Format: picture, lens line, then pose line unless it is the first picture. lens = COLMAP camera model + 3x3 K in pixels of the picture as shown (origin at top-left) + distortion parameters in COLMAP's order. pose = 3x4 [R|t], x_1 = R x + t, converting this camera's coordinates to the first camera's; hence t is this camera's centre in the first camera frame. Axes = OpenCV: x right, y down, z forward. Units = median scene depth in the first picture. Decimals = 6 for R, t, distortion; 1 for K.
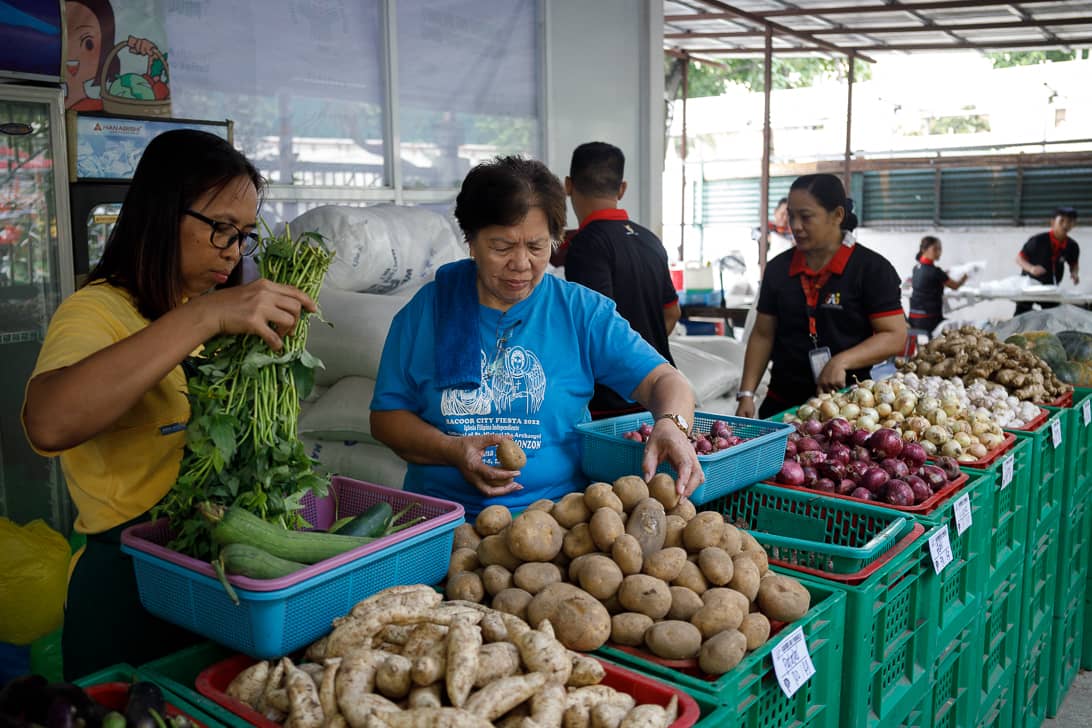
lens RADIAL K [[925.0, 0, 542.0], [0, 925.0, 336.6], [0, 0, 1]] dist [-0.008124, -0.011510]
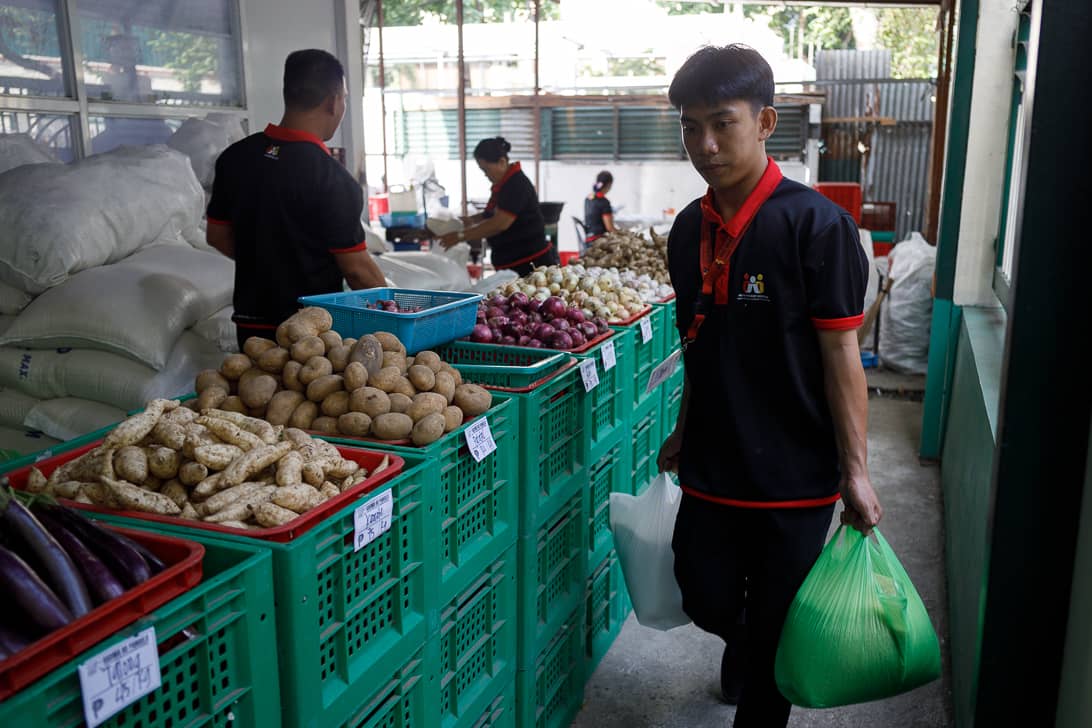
lens RADIAL K [[909.8, 0, 580.6], [0, 909.8, 367.4], [0, 0, 1]] dist [0.040867, -0.080580]
pose [[0.937280, -0.063094, 0.342821, -0.020272], [0.027928, 0.993913, 0.106566, 0.041973], [-0.347458, -0.090308, 0.933337, -0.131597]]
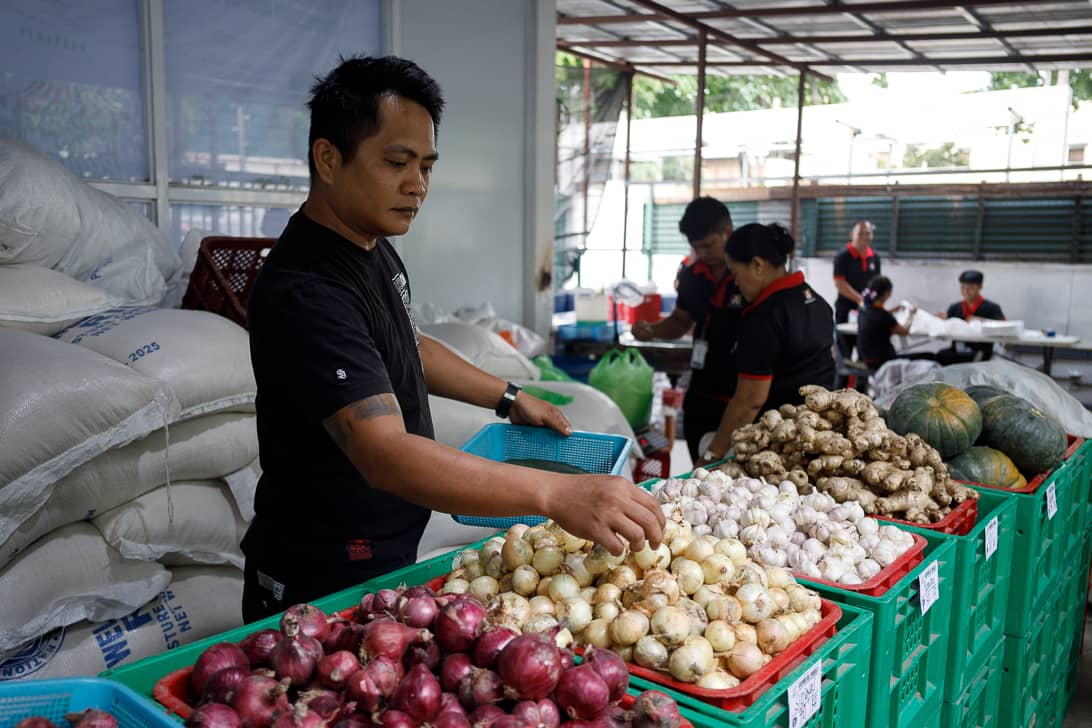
lens RADIAL K [[891.9, 0, 546.0], [0, 891.9, 364.0], [0, 0, 1]] dist [0.015526, -0.073010]
pose [[0.999578, 0.026432, 0.012060, 0.246716], [-0.026510, 0.999628, 0.006369, -0.031861], [-0.011888, -0.006686, 0.999907, 0.350905]]
